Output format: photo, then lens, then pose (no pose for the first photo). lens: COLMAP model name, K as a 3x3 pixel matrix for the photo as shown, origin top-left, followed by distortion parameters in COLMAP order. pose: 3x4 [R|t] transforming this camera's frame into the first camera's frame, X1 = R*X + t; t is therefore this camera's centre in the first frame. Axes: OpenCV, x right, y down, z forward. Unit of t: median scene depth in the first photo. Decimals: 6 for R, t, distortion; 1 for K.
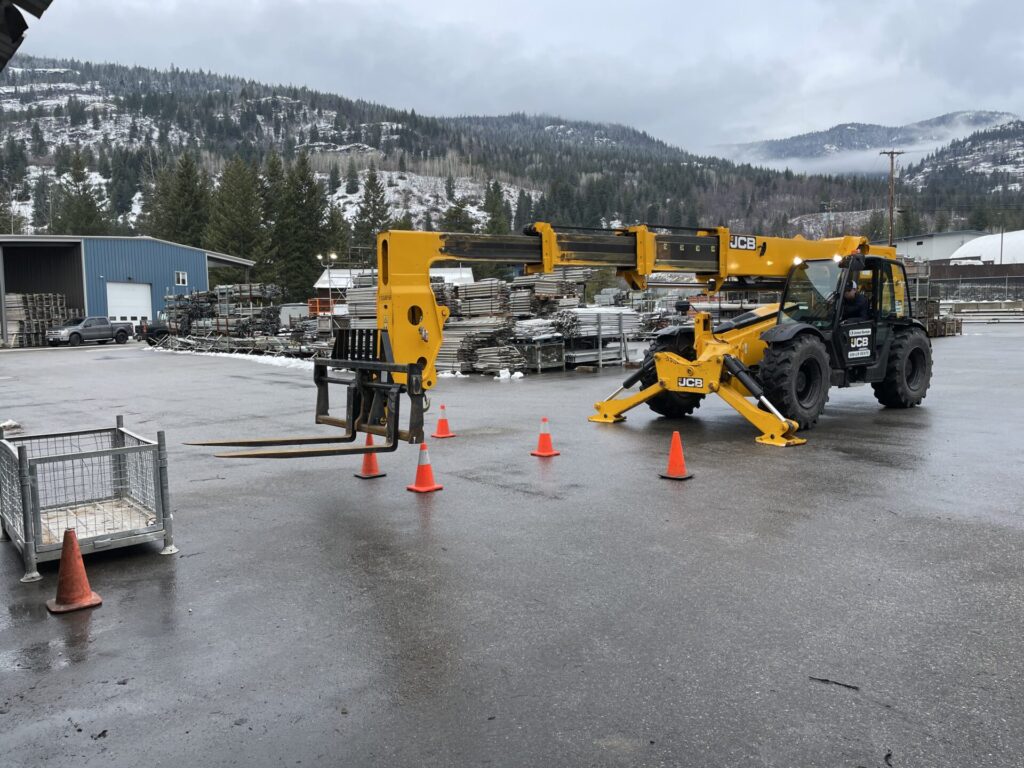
lens RADIAL K [[778.2, 0, 520.8], [0, 778.2, 377.6], [0, 0, 1]] dist [0.088125, -0.111969]
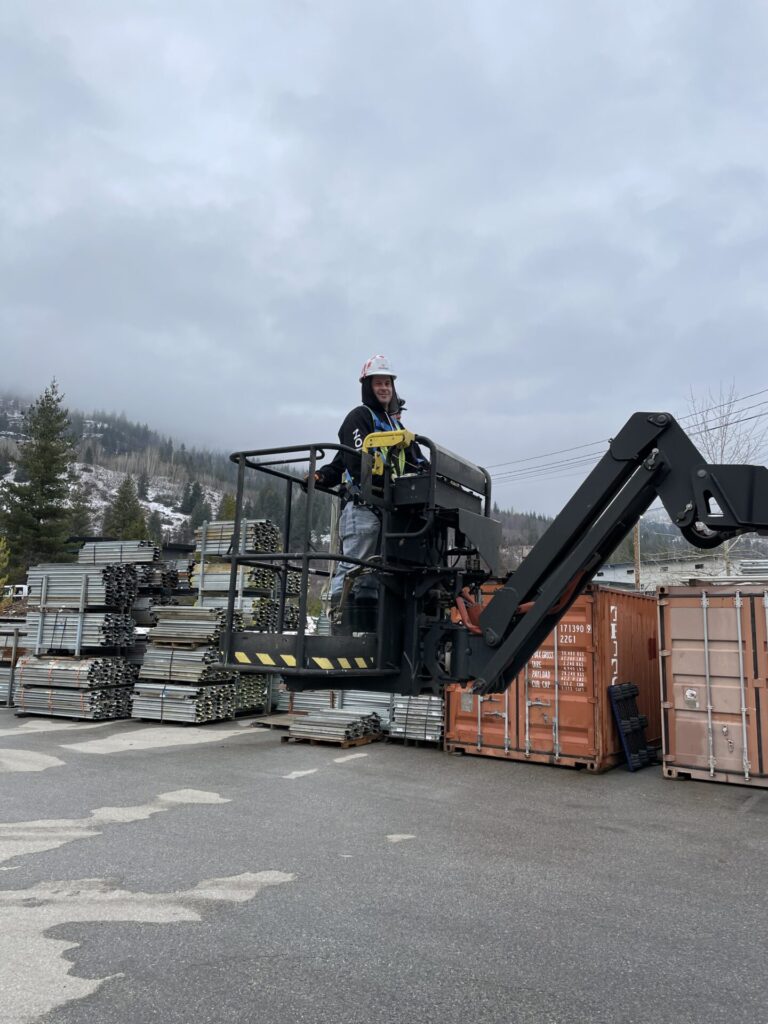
lens RADIAL K [[778.2, 0, 383.2], [0, 778.2, 511.5], [0, 0, 1]] dist [0.088125, -0.111969]
pose [[0.981374, 0.074341, 0.177143, 0.022845], [-0.030411, 0.970582, -0.238844, -0.008182], [-0.189687, 0.229008, 0.954764, 0.102232]]
